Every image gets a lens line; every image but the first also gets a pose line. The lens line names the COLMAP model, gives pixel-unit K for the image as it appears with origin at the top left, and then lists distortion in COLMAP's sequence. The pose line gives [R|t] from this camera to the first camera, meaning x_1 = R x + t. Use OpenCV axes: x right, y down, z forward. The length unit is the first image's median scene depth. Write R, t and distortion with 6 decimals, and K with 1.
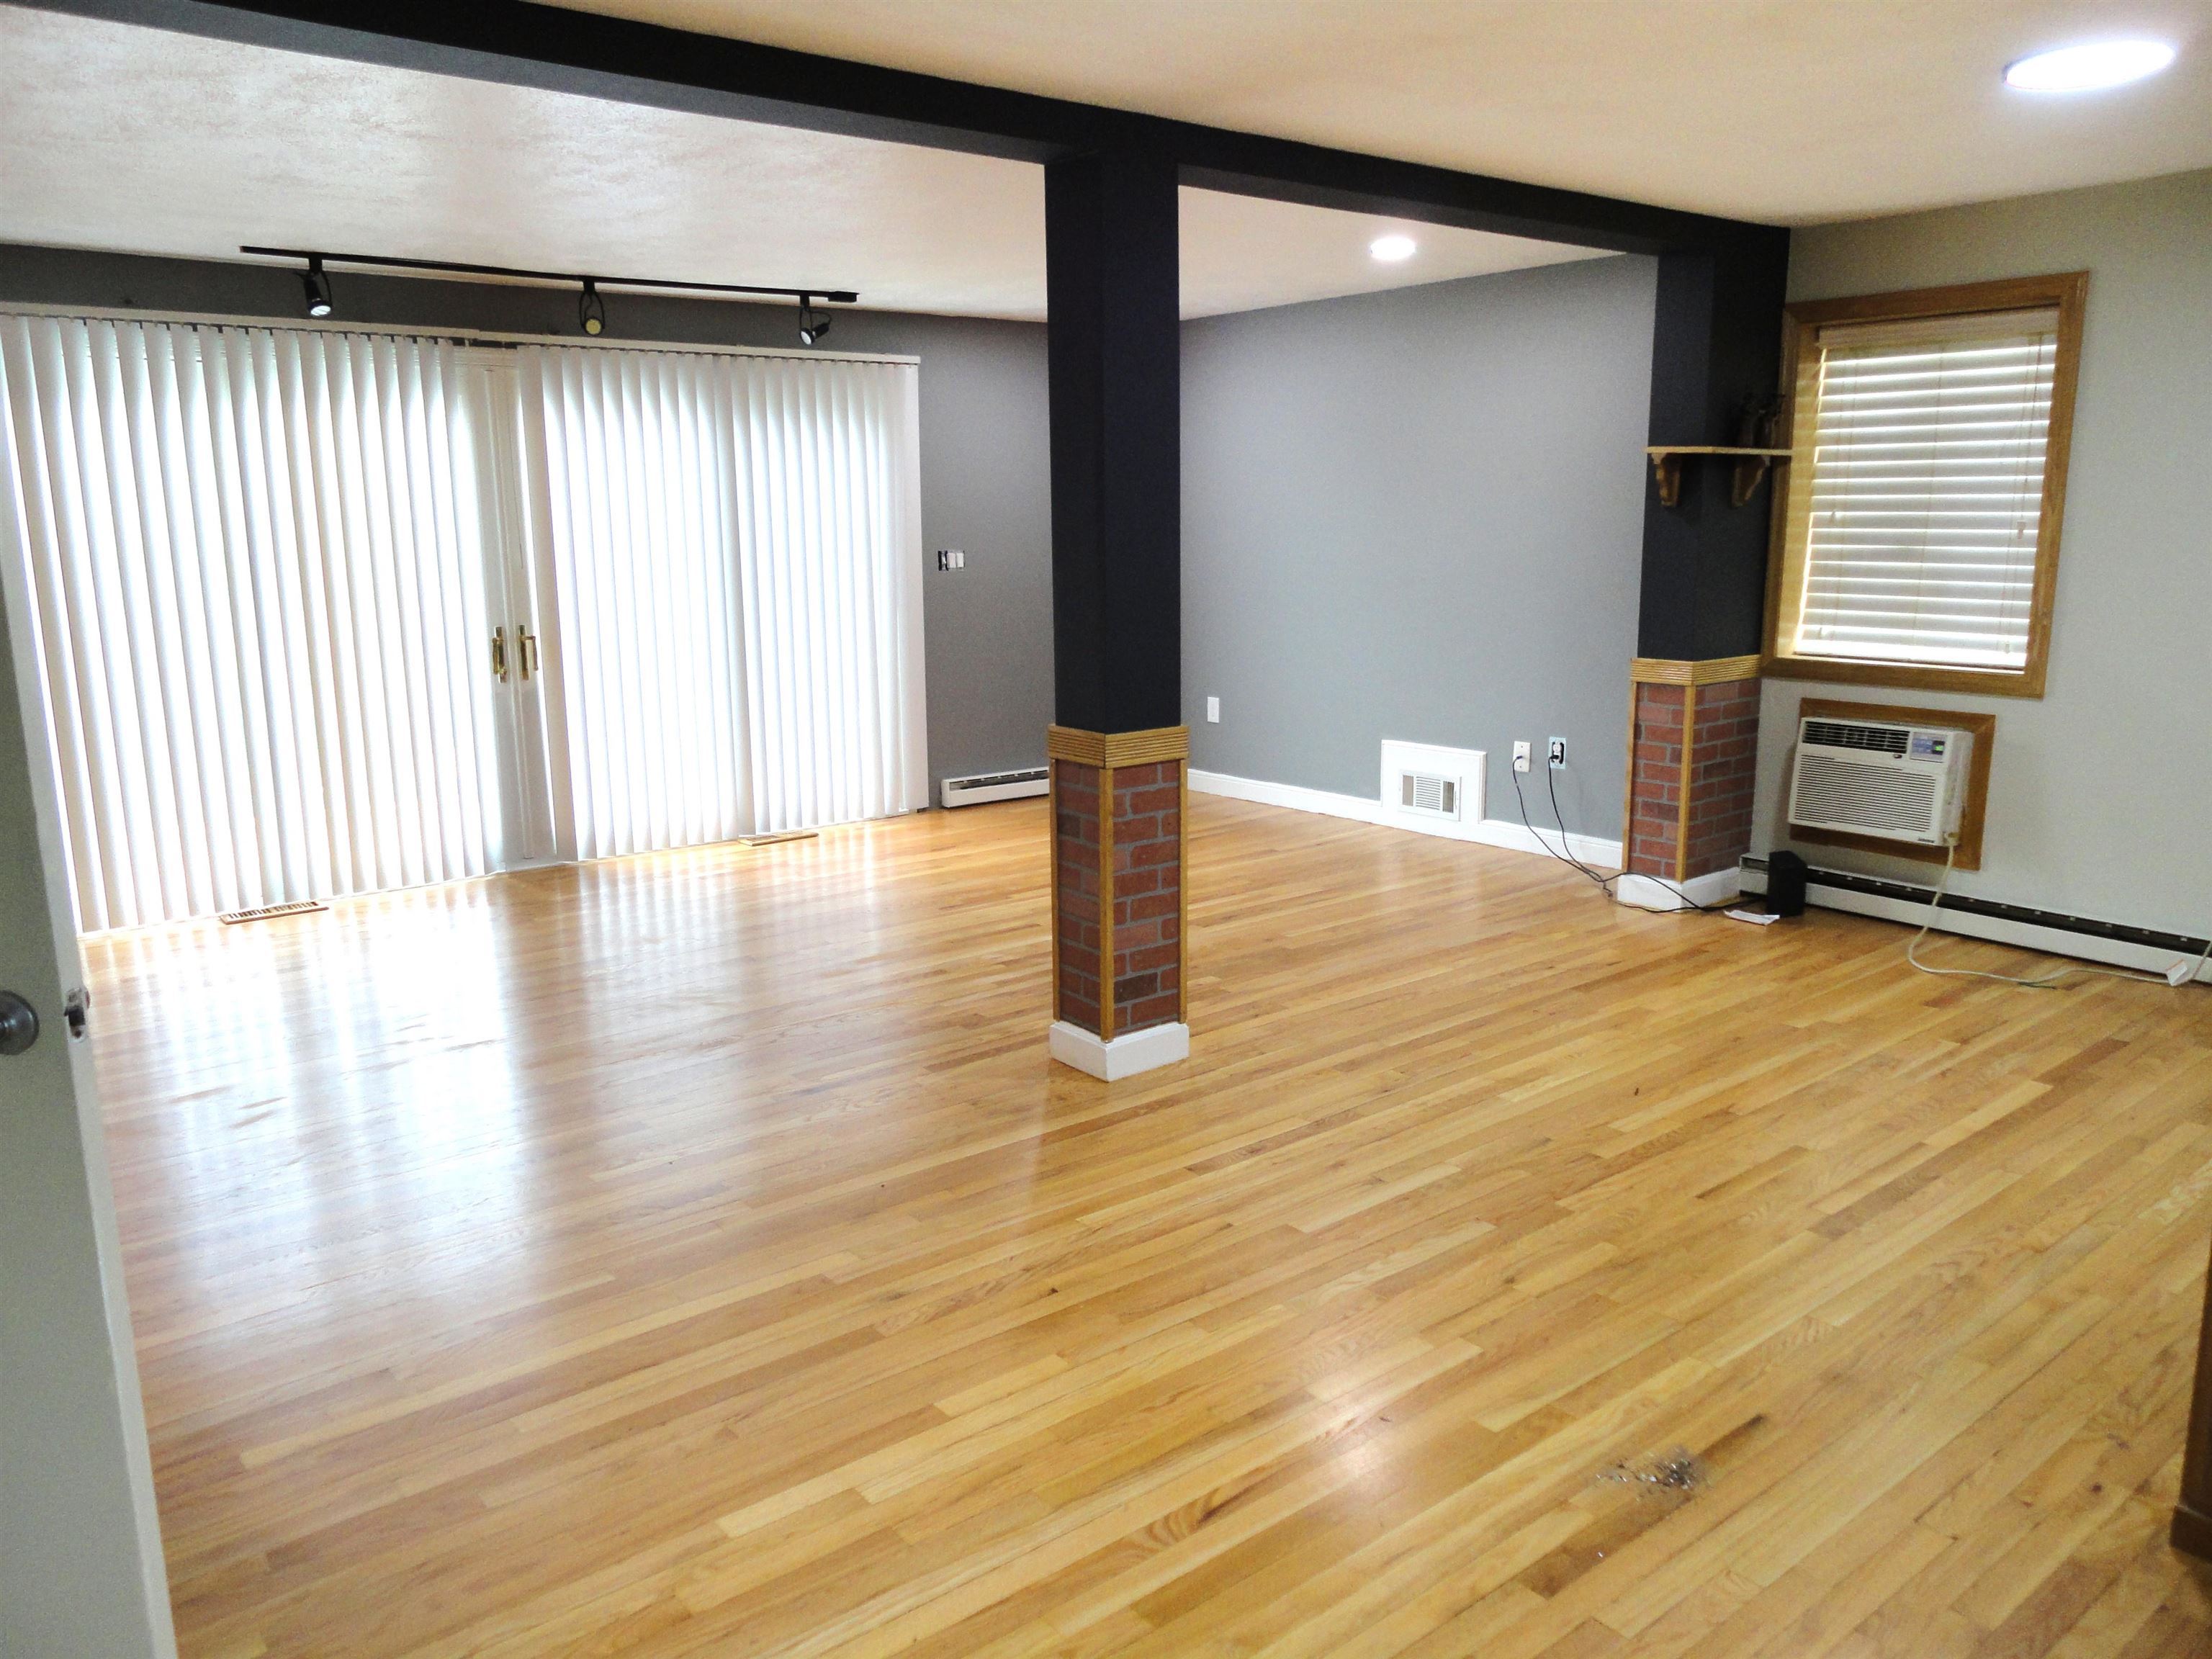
lens RADIAL K [[1602.0, 0, 1110.5], [0, 1602.0, 820.8], [0, 0, 1]] dist [-0.000355, 0.003752]
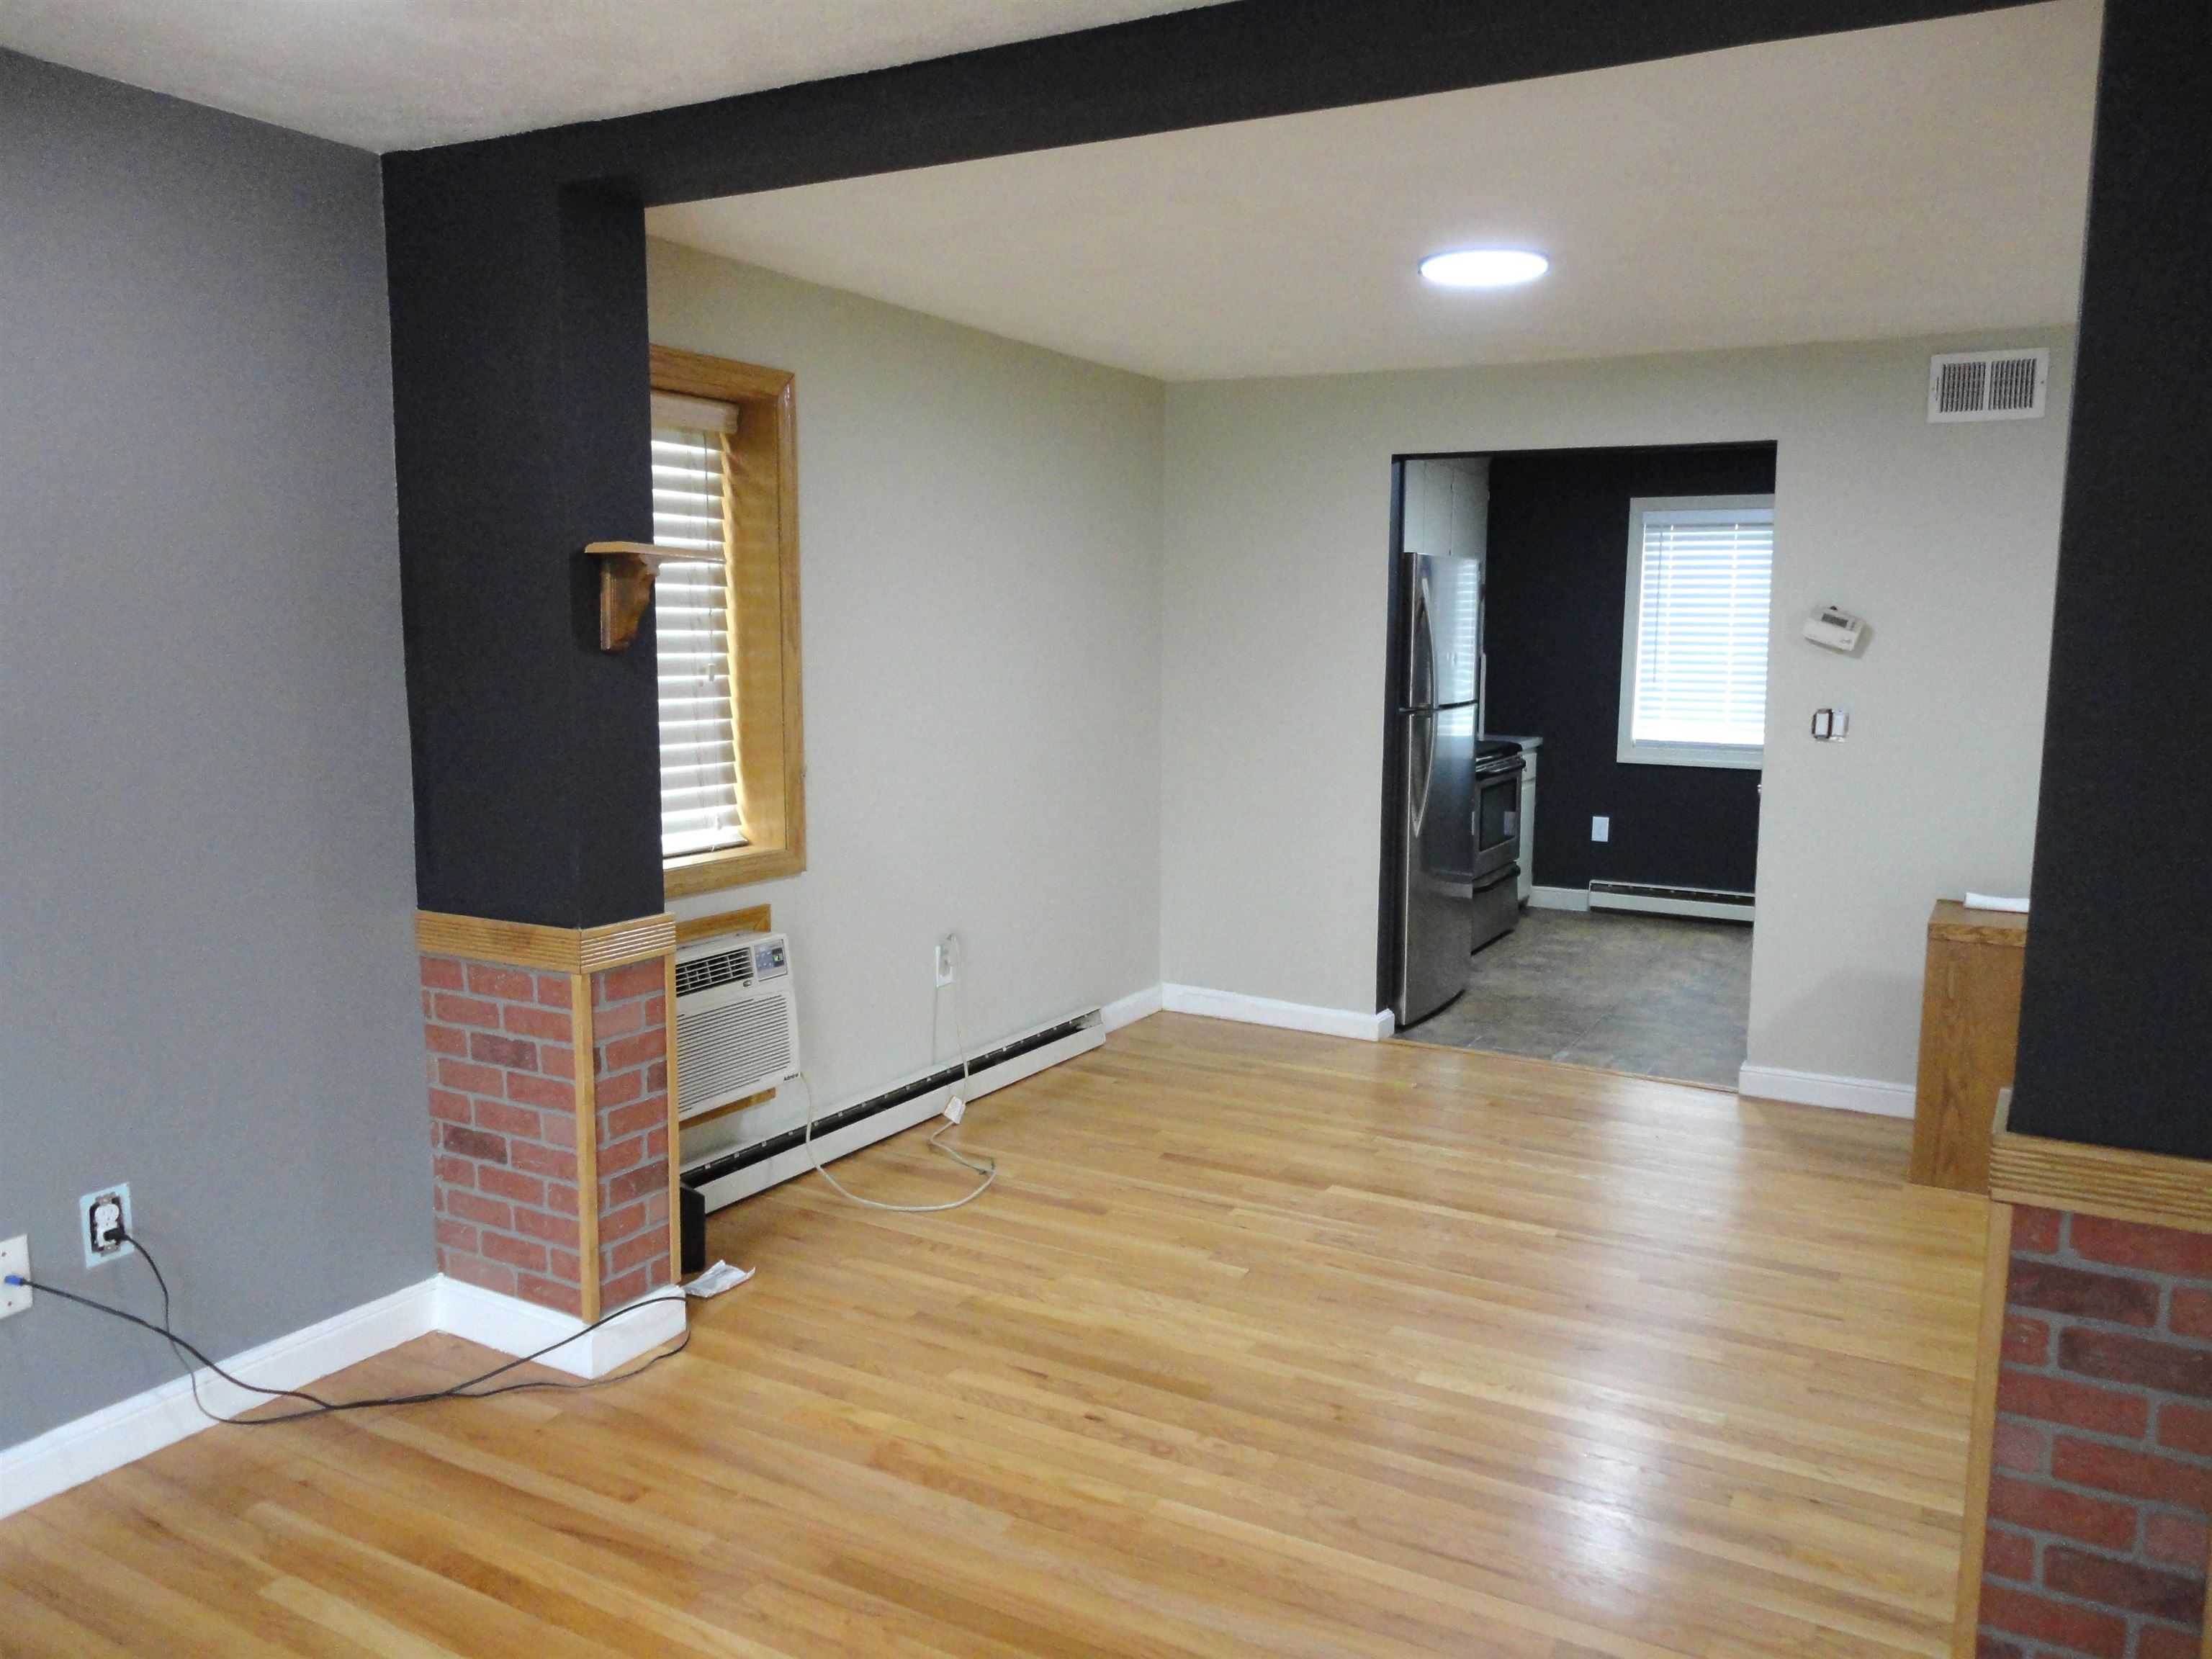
lens RADIAL K [[1602.0, 0, 1100.8], [0, 1602.0, 824.7], [0, 0, 1]] dist [-0.000355, 0.003752]
pose [[-0.366953, -0.113191, 0.923327, -0.251122], [0.167141, 0.968394, 0.185141, -0.230648], [-0.915101, 0.222264, -0.336436, 1.135879]]
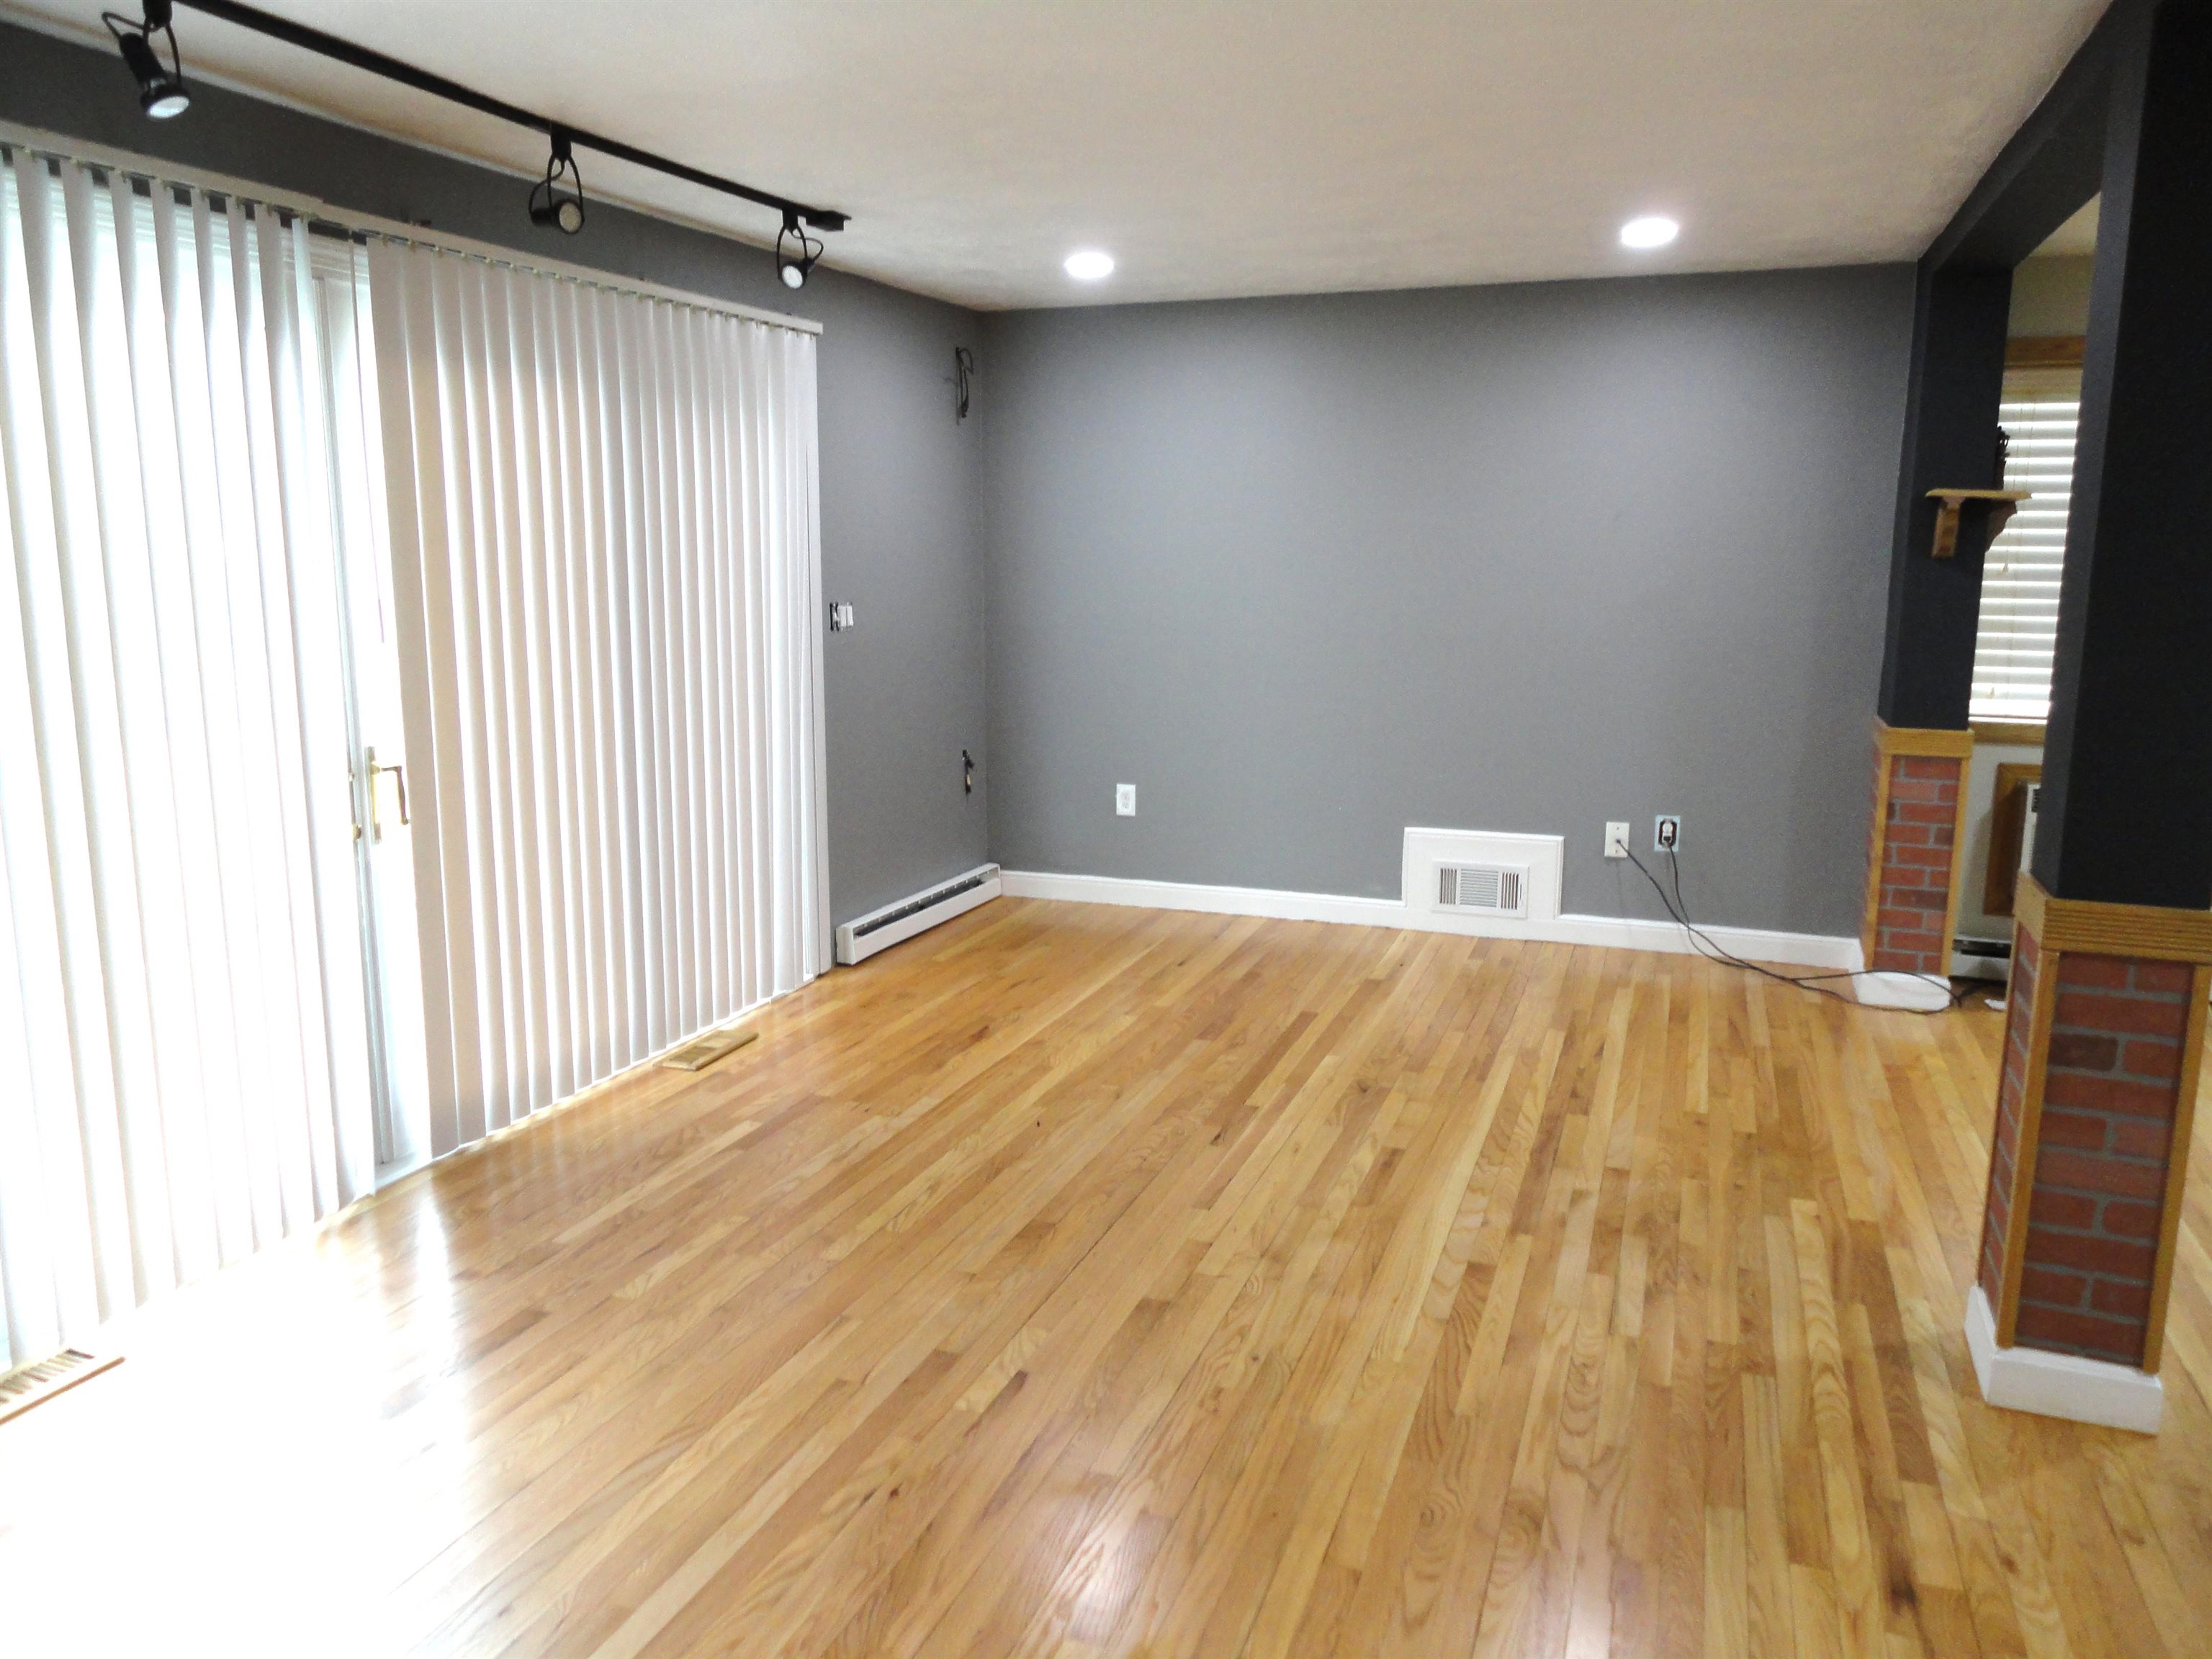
lens RADIAL K [[1599.4, 0, 1109.5], [0, 1599.4, 829.0], [0, 0, 1]] dist [-0.004820, -0.001341]
pose [[0.865982, -0.074148, 0.494547, -0.537495], [0.081536, 0.996648, 0.006653, -0.097720], [-0.493382, 0.034562, 0.869126, 0.505879]]
